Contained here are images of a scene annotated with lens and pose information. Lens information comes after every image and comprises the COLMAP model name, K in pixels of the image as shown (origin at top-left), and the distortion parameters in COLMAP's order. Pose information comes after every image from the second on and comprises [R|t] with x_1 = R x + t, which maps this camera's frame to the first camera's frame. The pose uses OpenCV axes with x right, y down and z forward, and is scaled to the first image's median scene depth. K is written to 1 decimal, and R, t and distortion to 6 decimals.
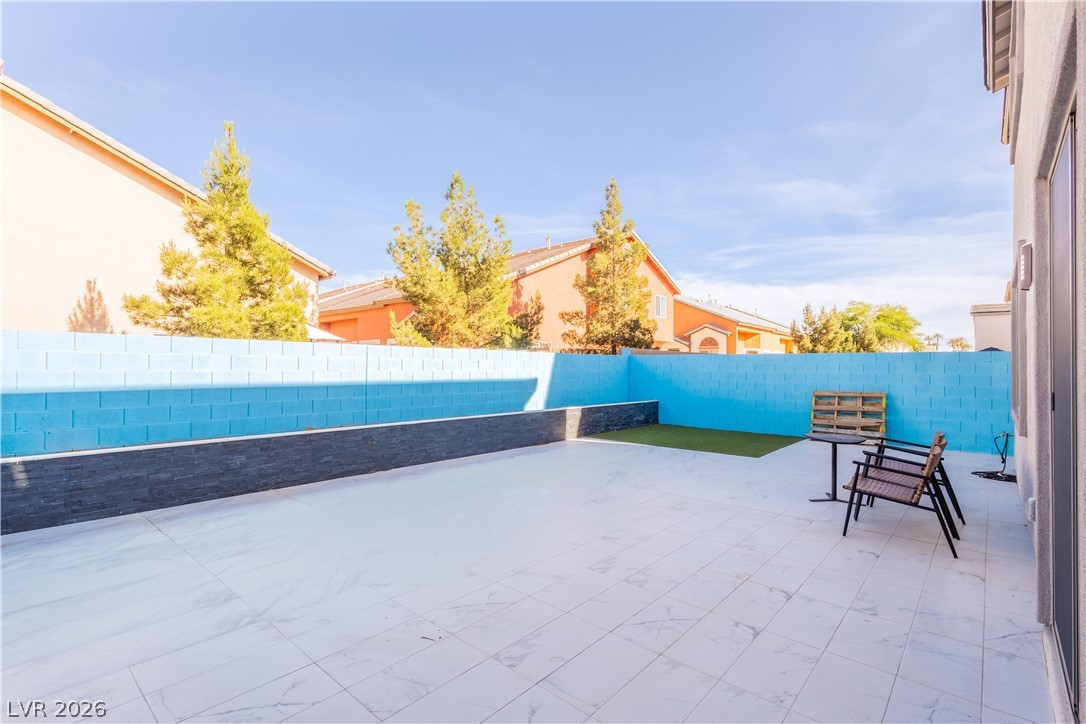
lens RADIAL K [[507.4, 0, 542.2], [0, 507.4, 364.3], [0, 0, 1]] dist [0.013207, -0.001872]
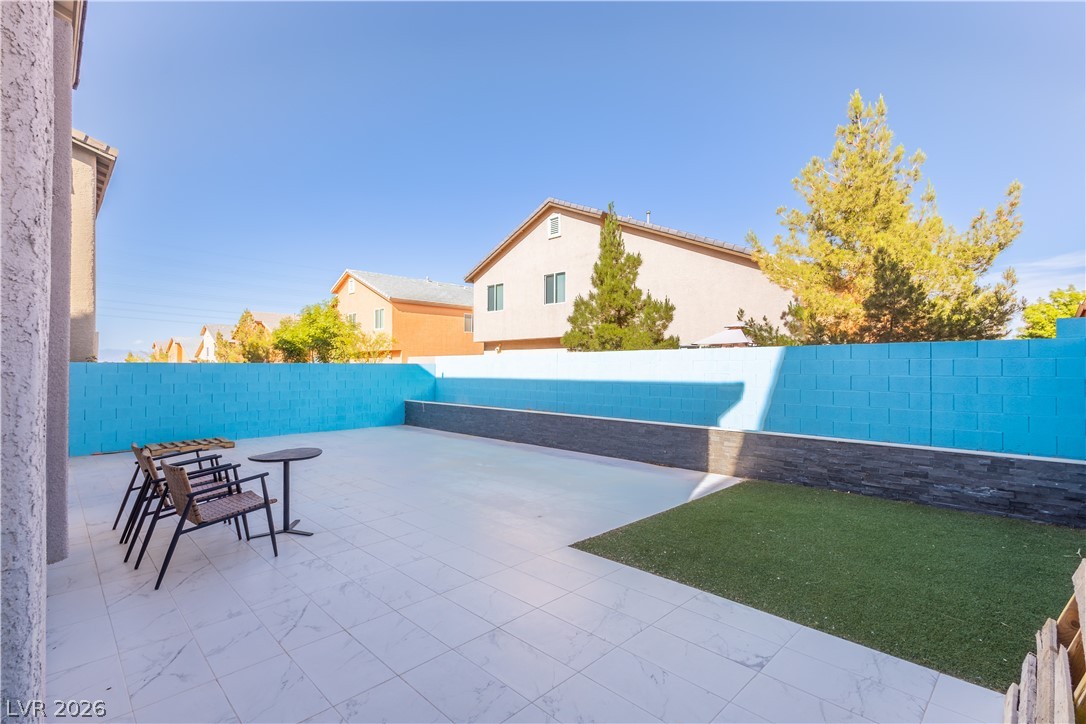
lens RADIAL K [[507.4, 0, 548.5], [0, 507.4, 366.6], [0, 0, 1]] dist [0.013207, -0.001872]
pose [[-0.083671, -0.010172, -0.996441, 0.881507], [0.008791, 0.999901, -0.010946, 0.011065], [0.996455, -0.009675, -0.083574, 0.974352]]
